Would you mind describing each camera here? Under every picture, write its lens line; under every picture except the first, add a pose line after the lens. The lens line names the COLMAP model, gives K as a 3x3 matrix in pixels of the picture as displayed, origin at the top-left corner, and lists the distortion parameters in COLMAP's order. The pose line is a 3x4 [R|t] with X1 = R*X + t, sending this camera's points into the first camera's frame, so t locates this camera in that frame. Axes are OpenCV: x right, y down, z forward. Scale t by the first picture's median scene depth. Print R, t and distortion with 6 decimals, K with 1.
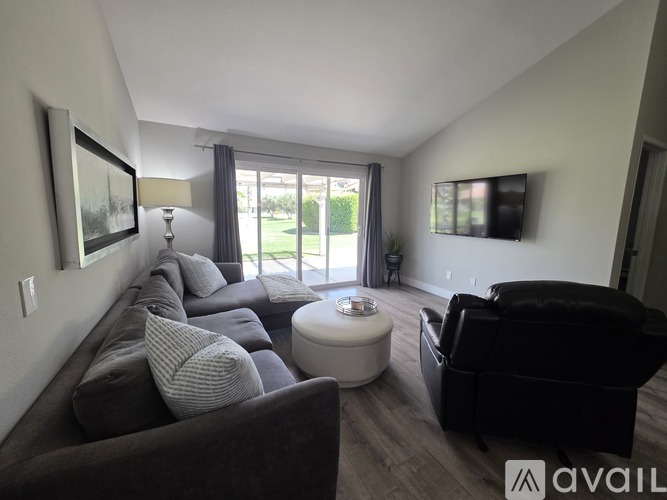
lens RADIAL K [[264.7, 0, 333.5], [0, 264.7, 250.0], [0, 0, 1]] dist [0.001870, 0.000054]
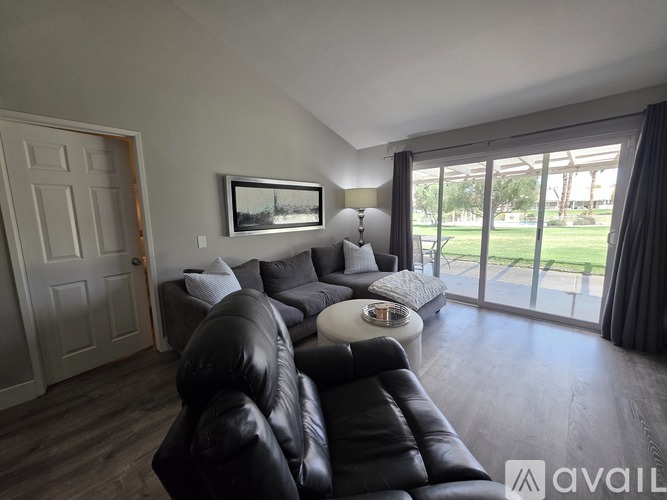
lens RADIAL K [[264.7, 0, 333.5], [0, 264.7, 250.0], [0, 0, 1]] dist [0.001870, 0.000054]
pose [[0.320479, 0.118681, -0.939791, 0.606063], [-0.106499, 0.990344, 0.088748, -0.046637], [0.941250, 0.071645, 0.330024, 0.373608]]
